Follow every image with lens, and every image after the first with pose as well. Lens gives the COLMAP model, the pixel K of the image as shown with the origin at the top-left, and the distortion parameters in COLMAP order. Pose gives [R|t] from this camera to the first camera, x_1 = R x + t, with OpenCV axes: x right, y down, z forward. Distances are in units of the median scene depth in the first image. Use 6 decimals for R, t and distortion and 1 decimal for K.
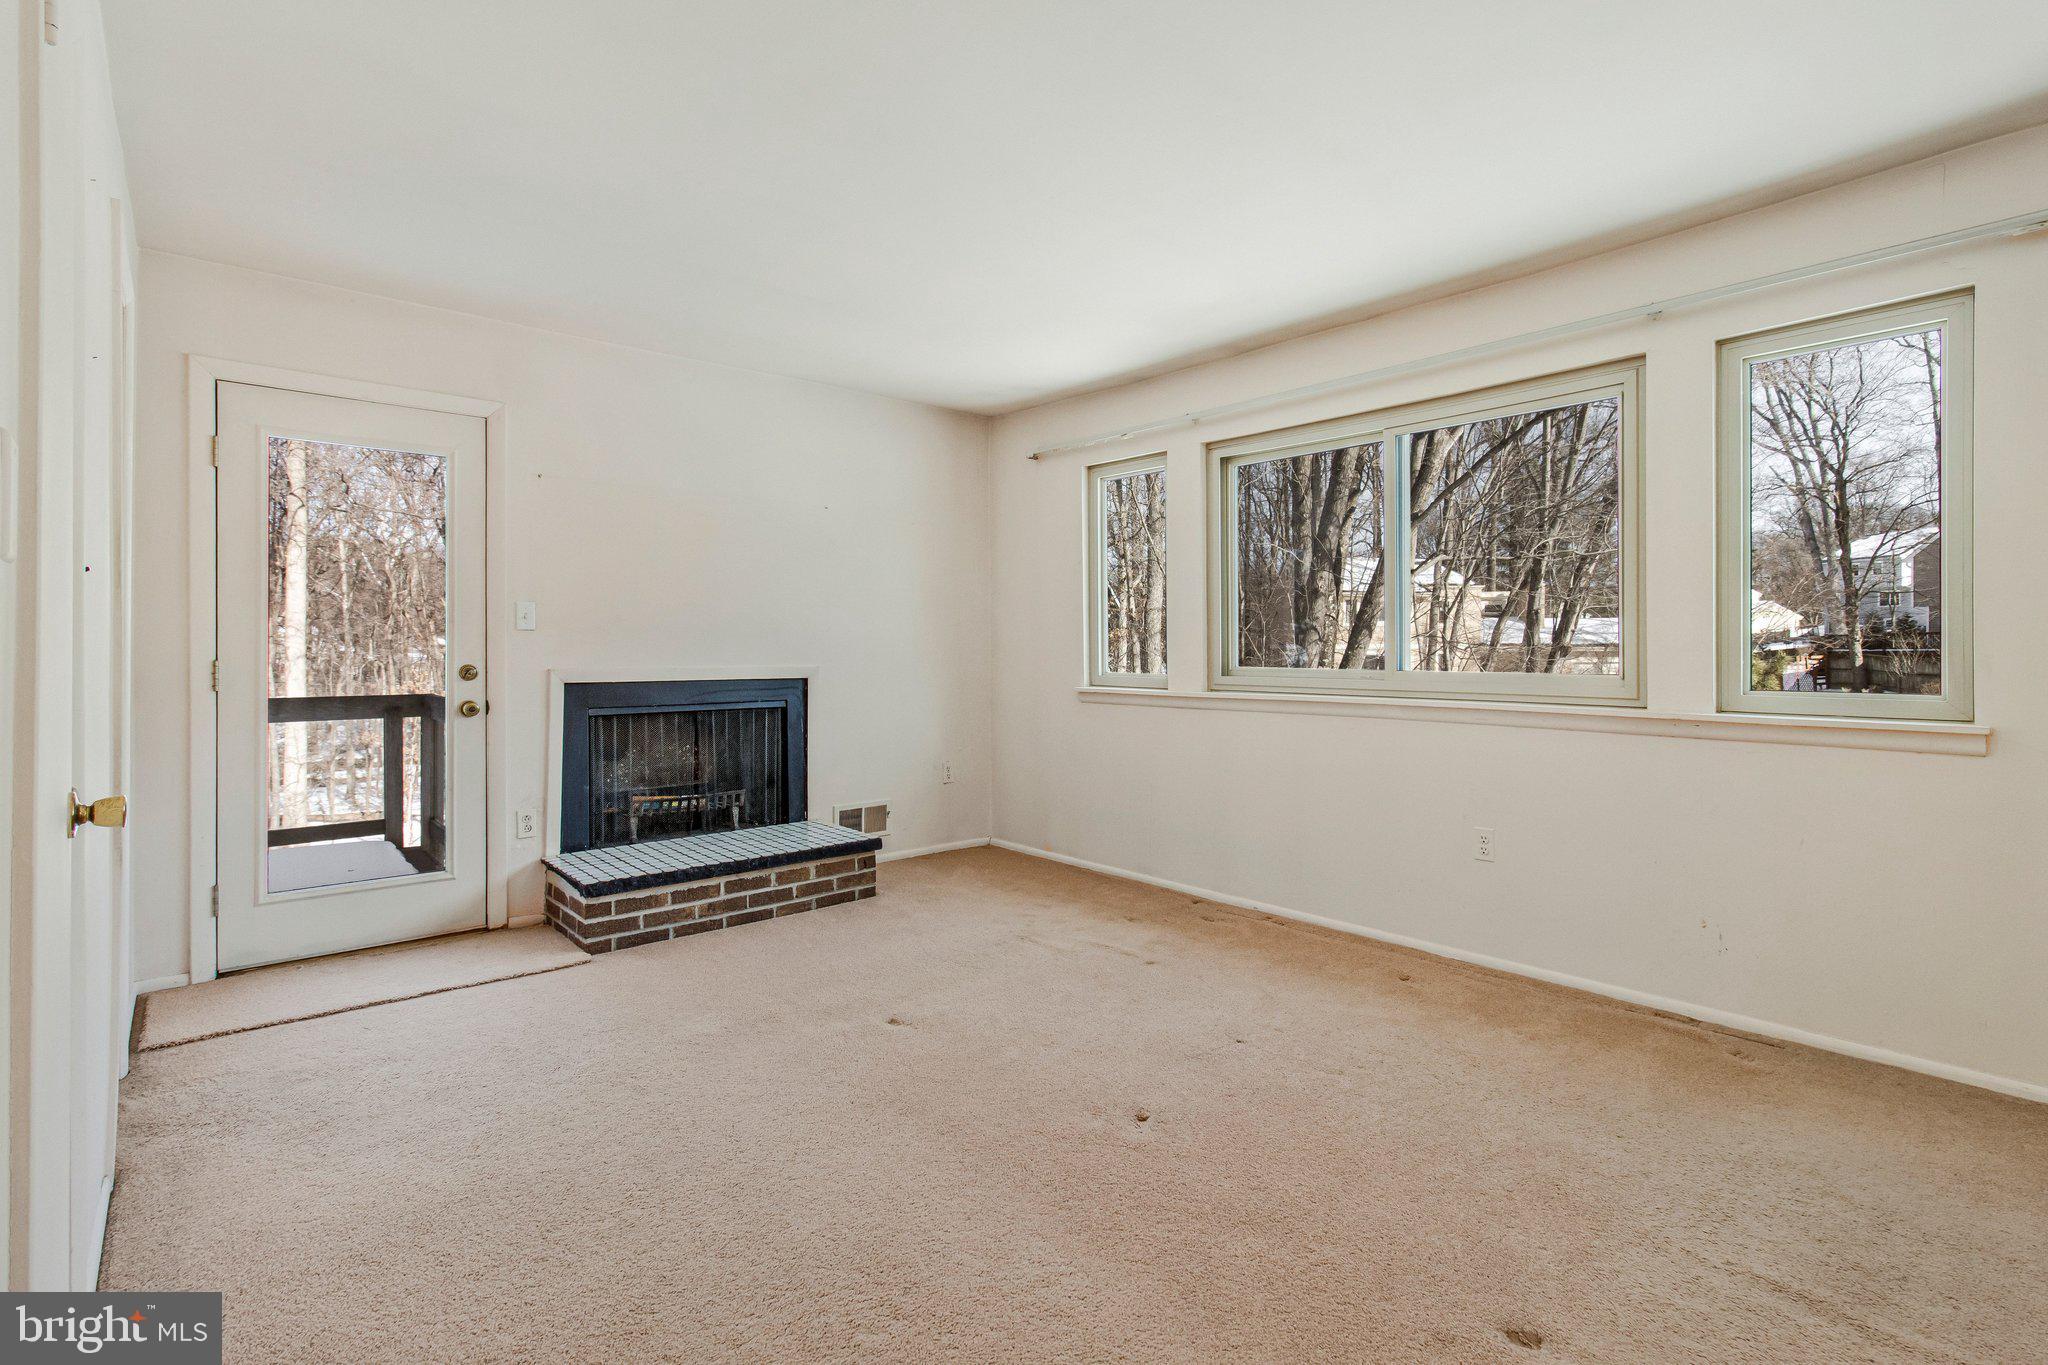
lens RADIAL K [[951.8, 0, 1044.3], [0, 951.8, 636.1], [0, 0, 1]] dist [-0.000134, 0.002014]
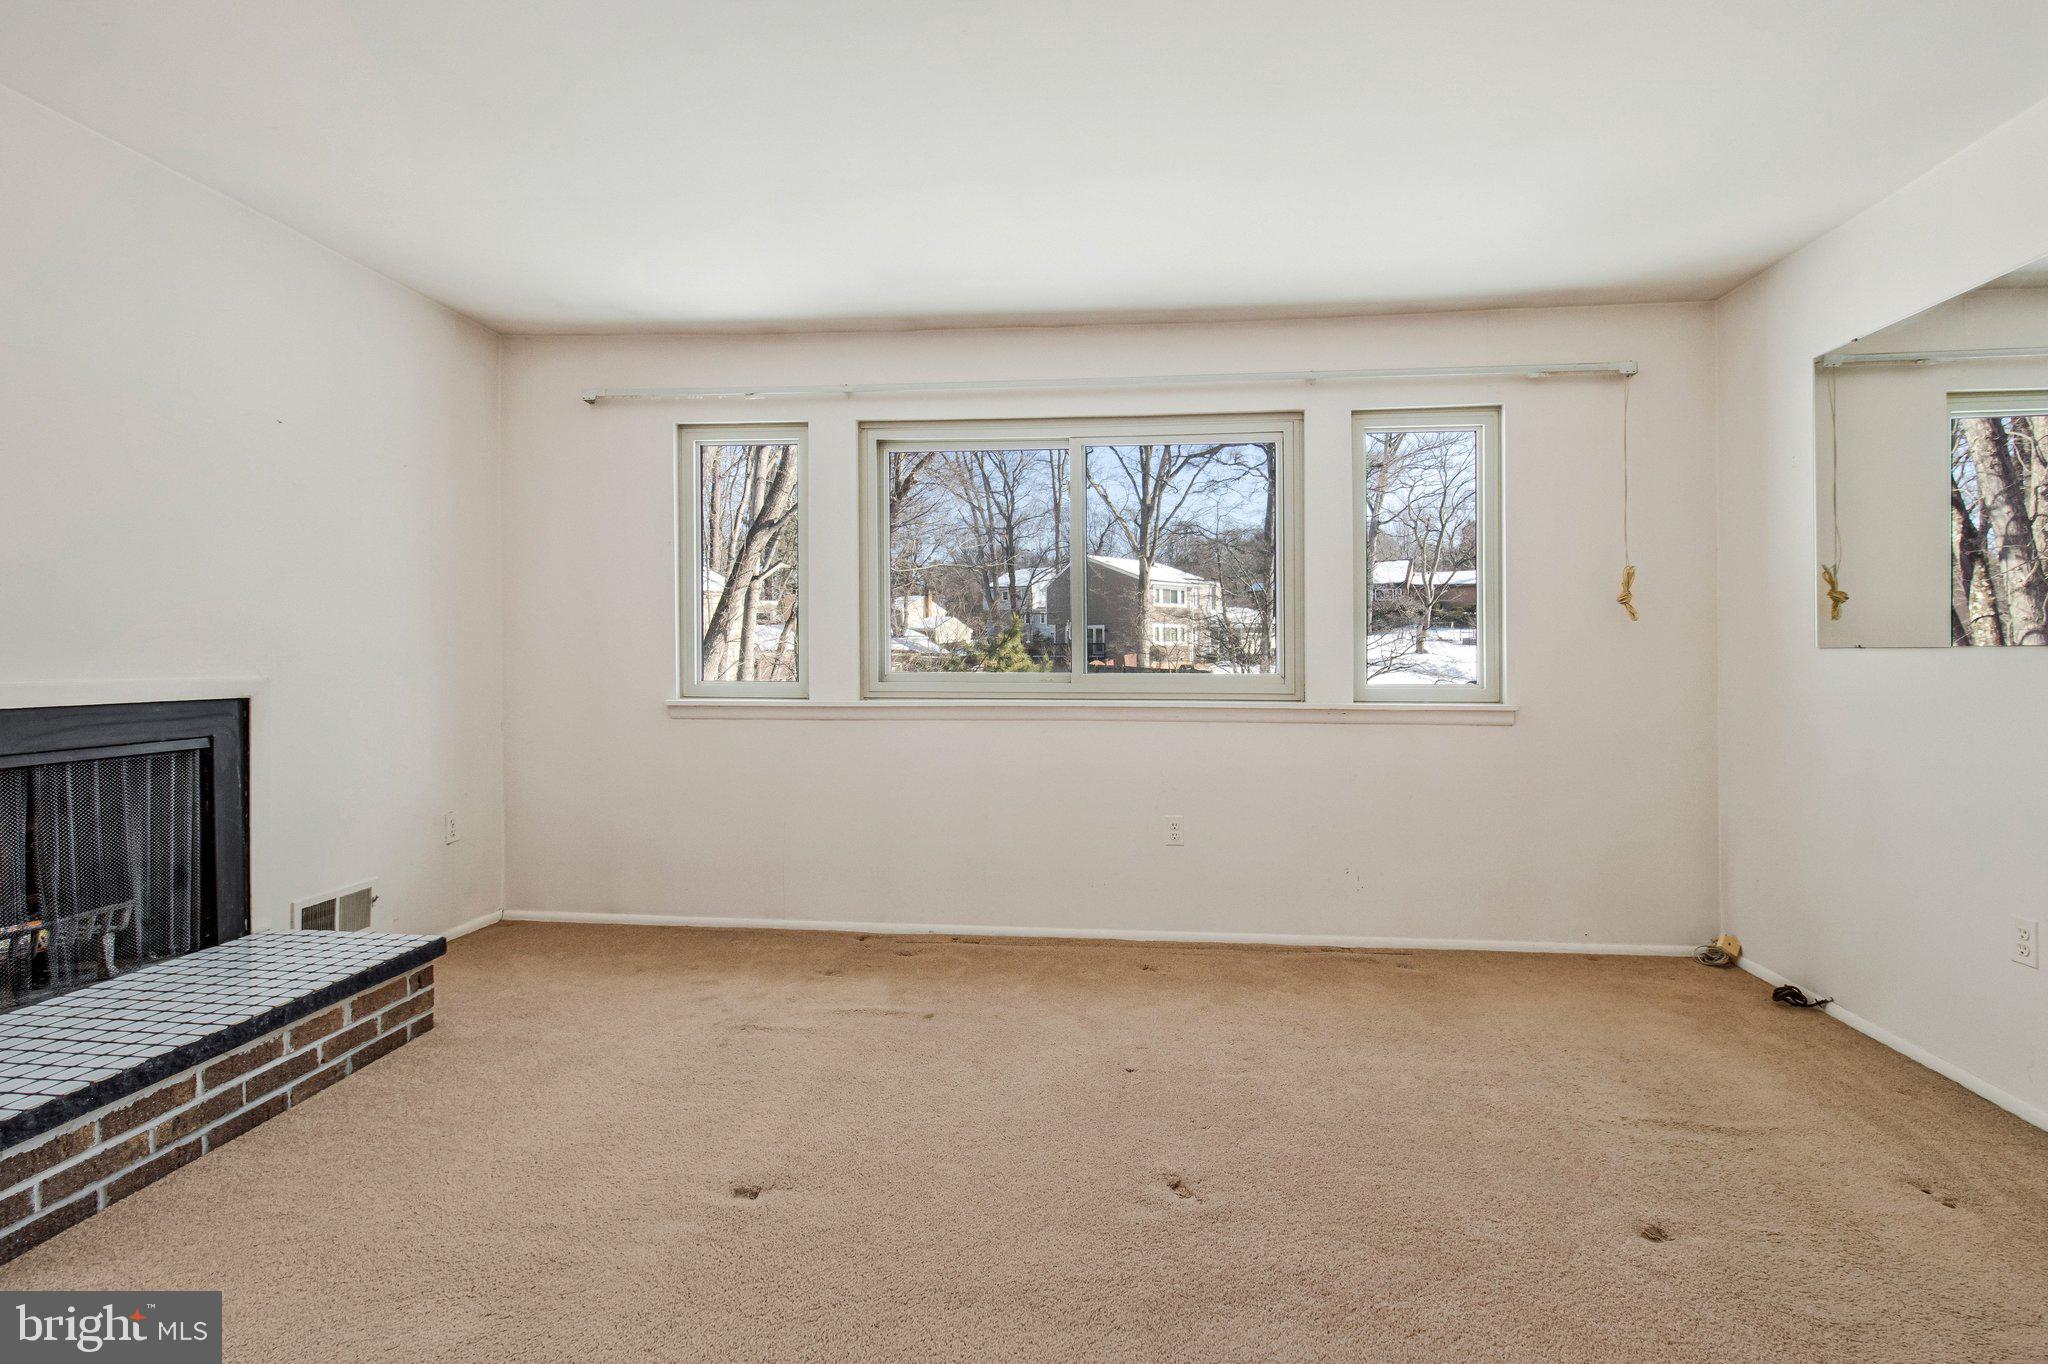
lens RADIAL K [[948.0, 0, 1030.8], [0, 948.0, 641.8], [0, 0, 1]] dist [0.000997, -0.000918]
pose [[0.736753, 0.012165, 0.676053, -0.343923], [-0.010958, 0.999922, -0.006050, 0.008299], [-0.676074, -0.002951, 0.736828, 0.263224]]
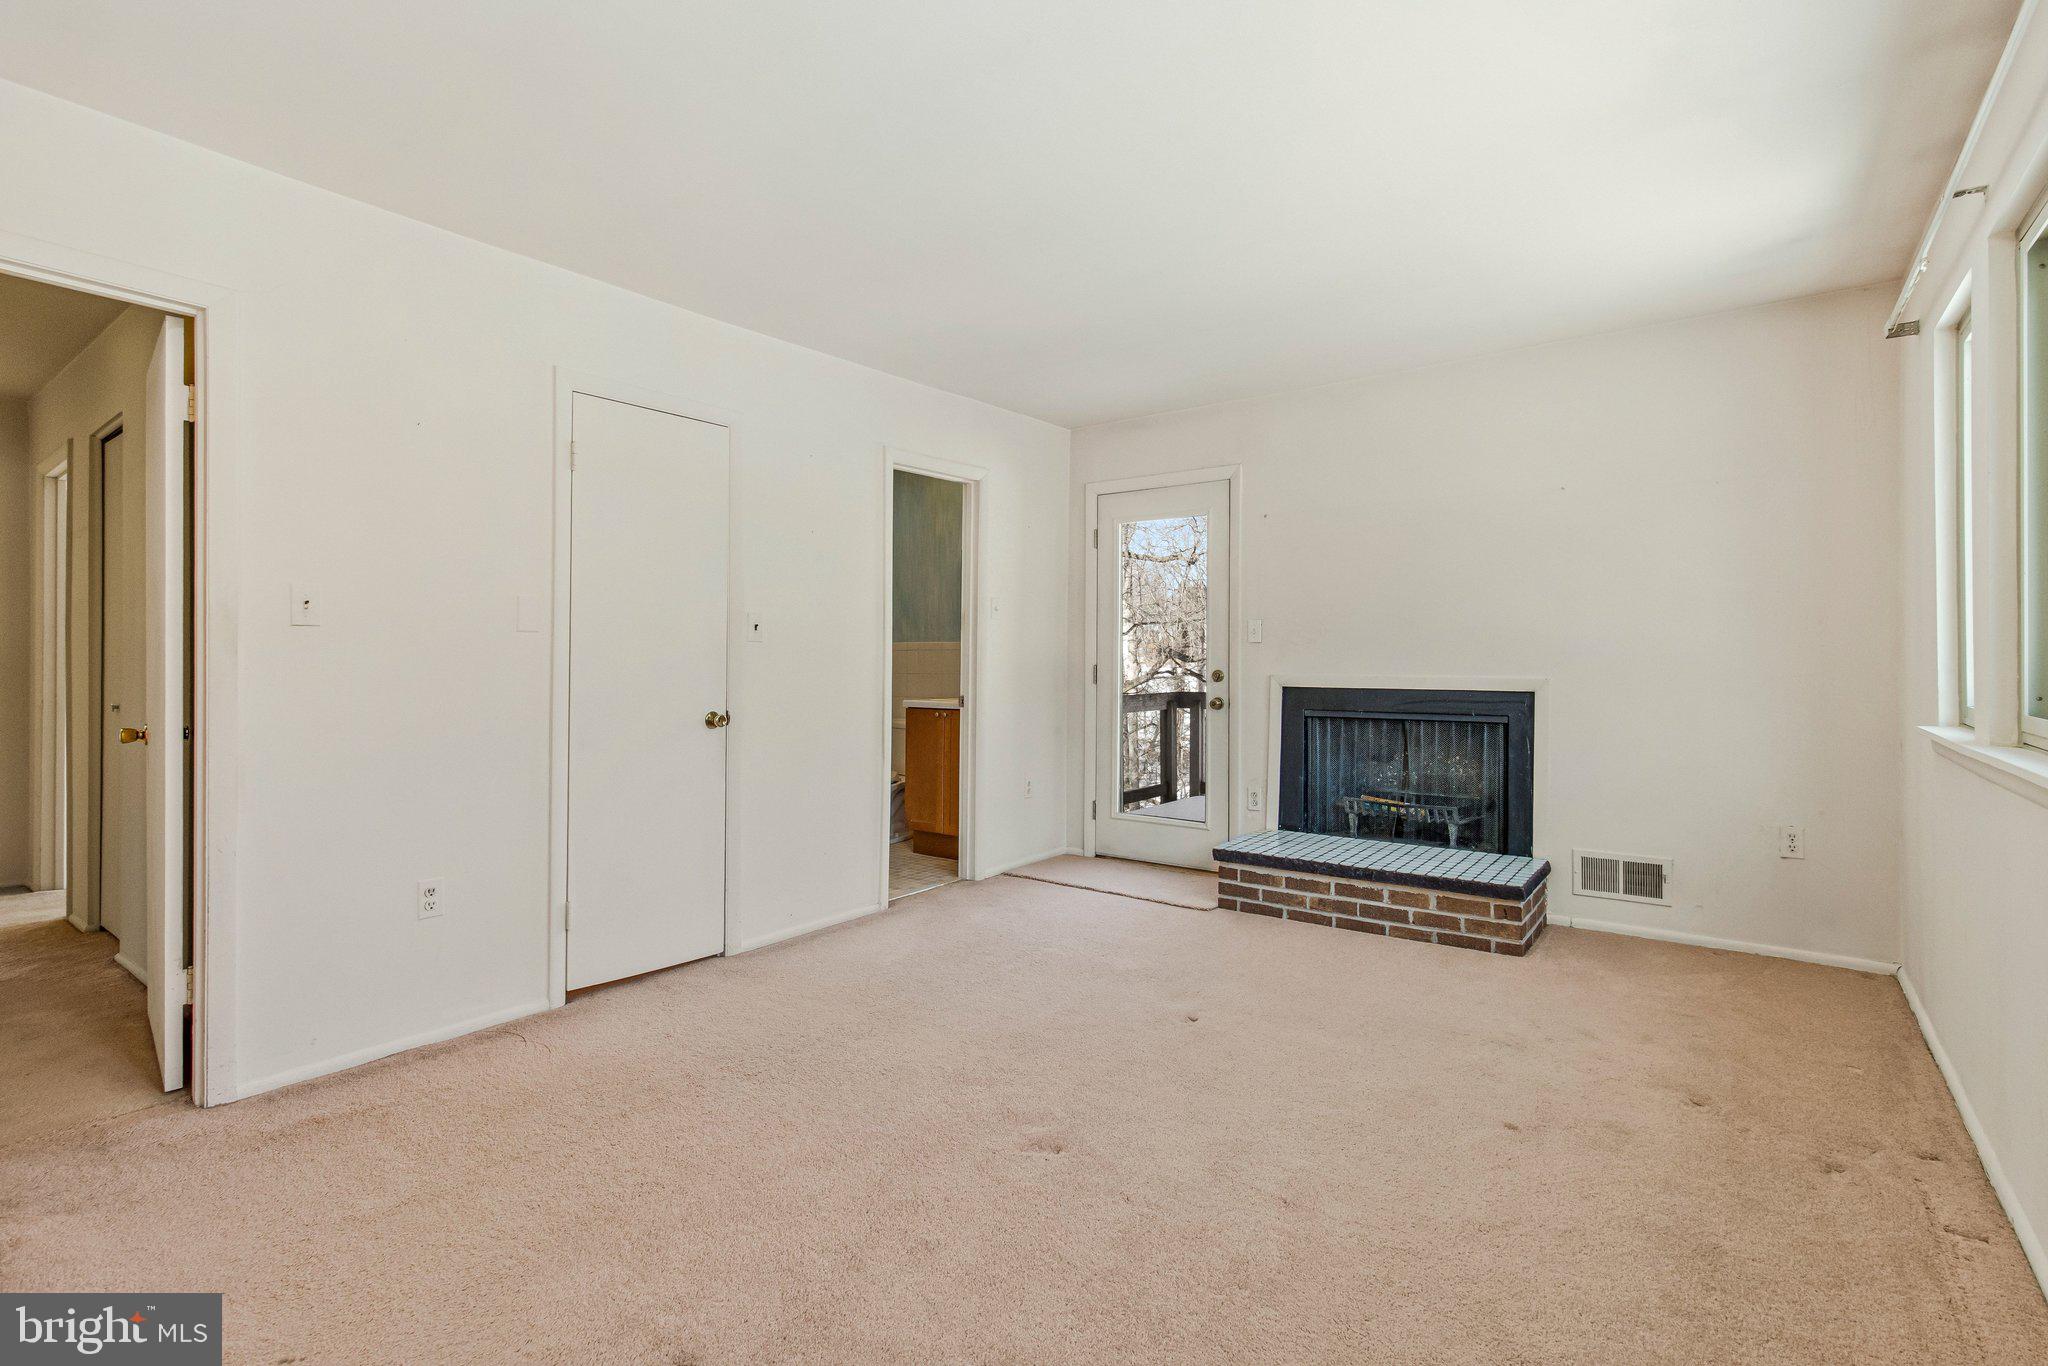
lens RADIAL K [[948.0, 0, 1029.5], [0, 948.0, 661.1], [0, 0, 1]] dist [0.000997, -0.000918]
pose [[0.196593, 0.007107, -0.980459, 0.590083], [0.018350, 0.999772, 0.010926, -0.001407], [0.980313, -0.020139, 0.196418, 0.457139]]
